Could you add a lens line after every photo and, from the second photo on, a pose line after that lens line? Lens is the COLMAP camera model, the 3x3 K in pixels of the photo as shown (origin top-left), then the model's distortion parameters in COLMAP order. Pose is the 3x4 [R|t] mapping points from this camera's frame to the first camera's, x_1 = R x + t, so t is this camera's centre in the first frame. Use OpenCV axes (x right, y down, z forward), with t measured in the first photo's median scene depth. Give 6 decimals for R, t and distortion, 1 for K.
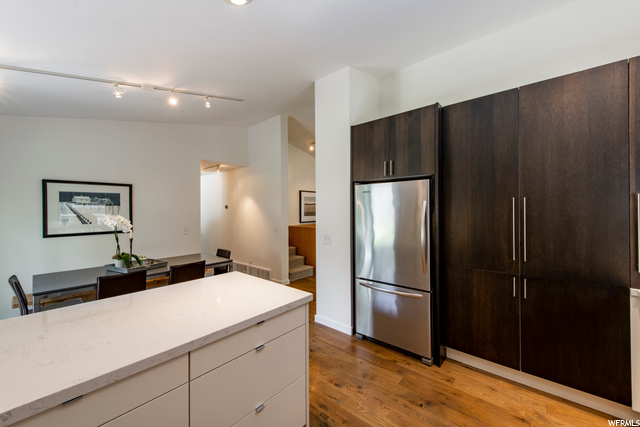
lens RADIAL K [[249.0, 0, 319.0], [0, 249.0, 211.3], [0, 0, 1]] dist [0.001661, 0.000002]
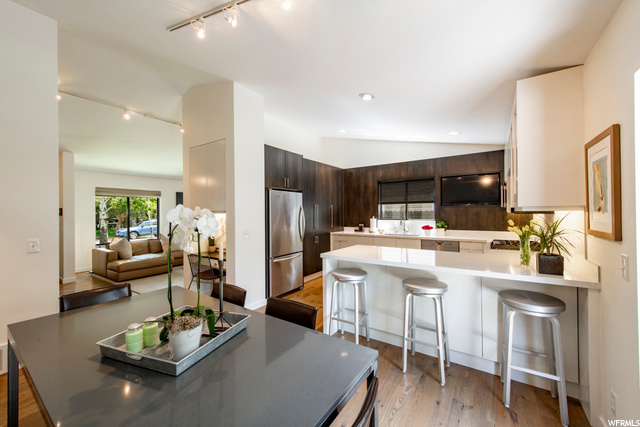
lens RADIAL K [[249.0, 0, 320.3], [0, 249.0, 210.9], [0, 0, 1]] dist [0.001661, 0.000002]
pose [[-0.106473, 0.006988, 0.994291, -0.373977], [0.006135, 0.999961, -0.006371, 0.005812], [-0.994297, 0.005421, -0.106512, 0.266010]]
